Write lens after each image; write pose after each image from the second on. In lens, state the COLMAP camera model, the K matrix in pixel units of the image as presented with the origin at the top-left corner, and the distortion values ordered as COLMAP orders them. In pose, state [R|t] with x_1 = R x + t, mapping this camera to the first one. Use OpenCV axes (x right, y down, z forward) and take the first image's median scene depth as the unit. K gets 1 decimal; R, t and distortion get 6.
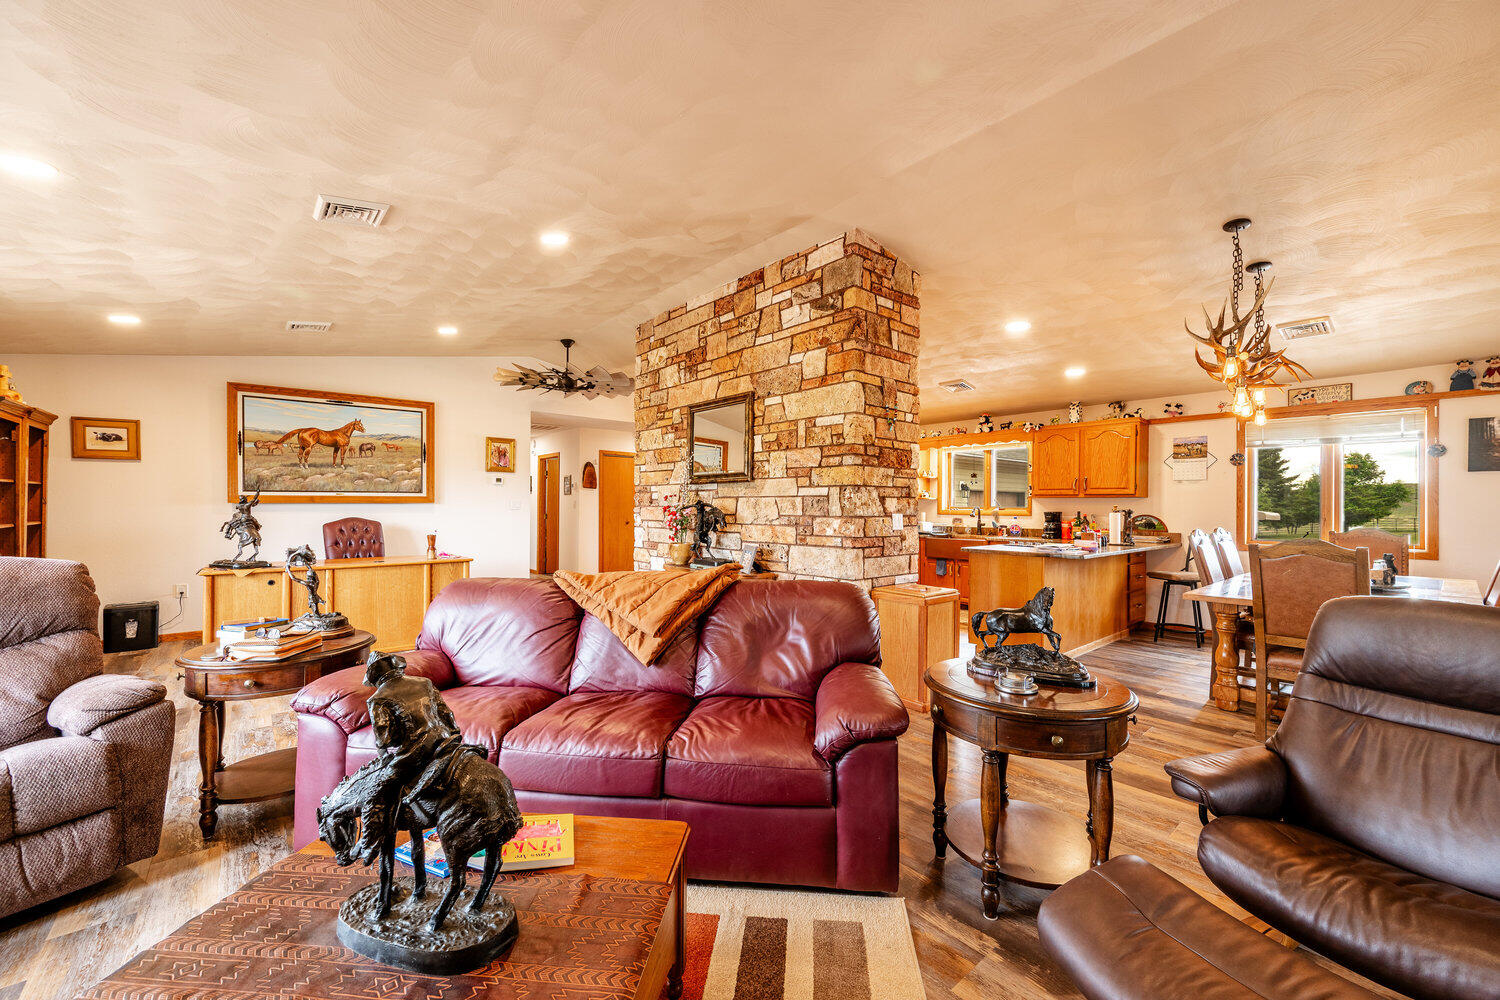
lens RADIAL K [[585.4, 0, 751.3], [0, 585.4, 504.5], [0, 0, 1]] dist [-0.005179, 0.000544]
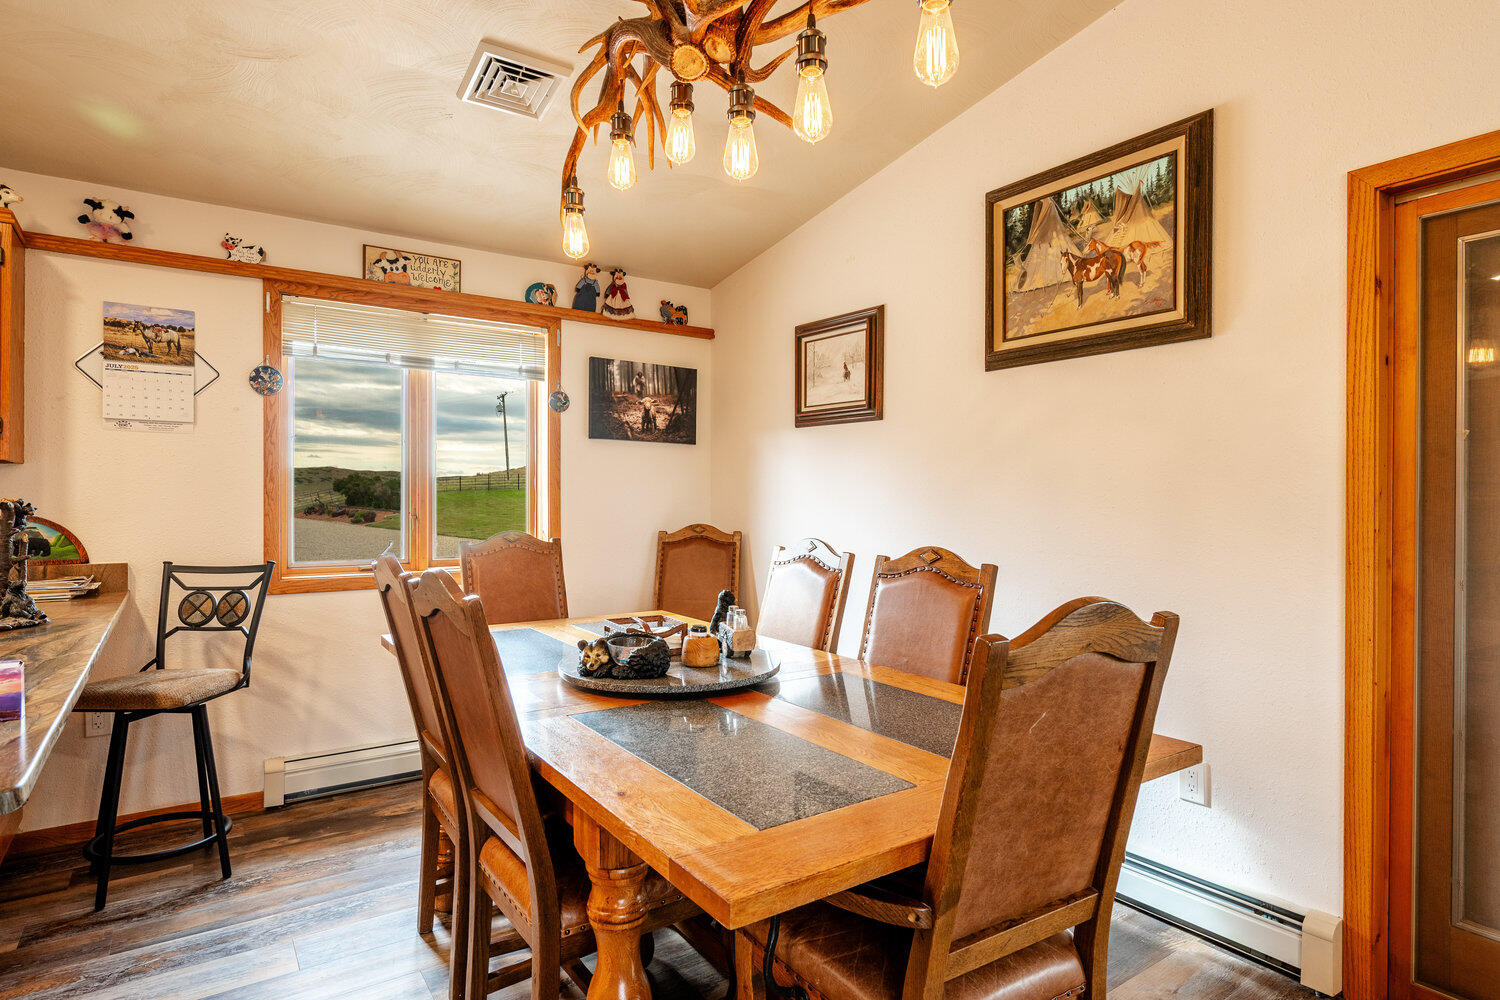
lens RADIAL K [[829.2, 0, 749.4], [0, 829.2, 500.3], [0, 0, 1]] dist [-0.004985, -0.001435]
pose [[0.065972, -0.006416, 0.997801, 0.278828], [-0.002761, 0.999974, 0.006613, 0.005108], [-0.997818, -0.003191, 0.065952, 0.658699]]
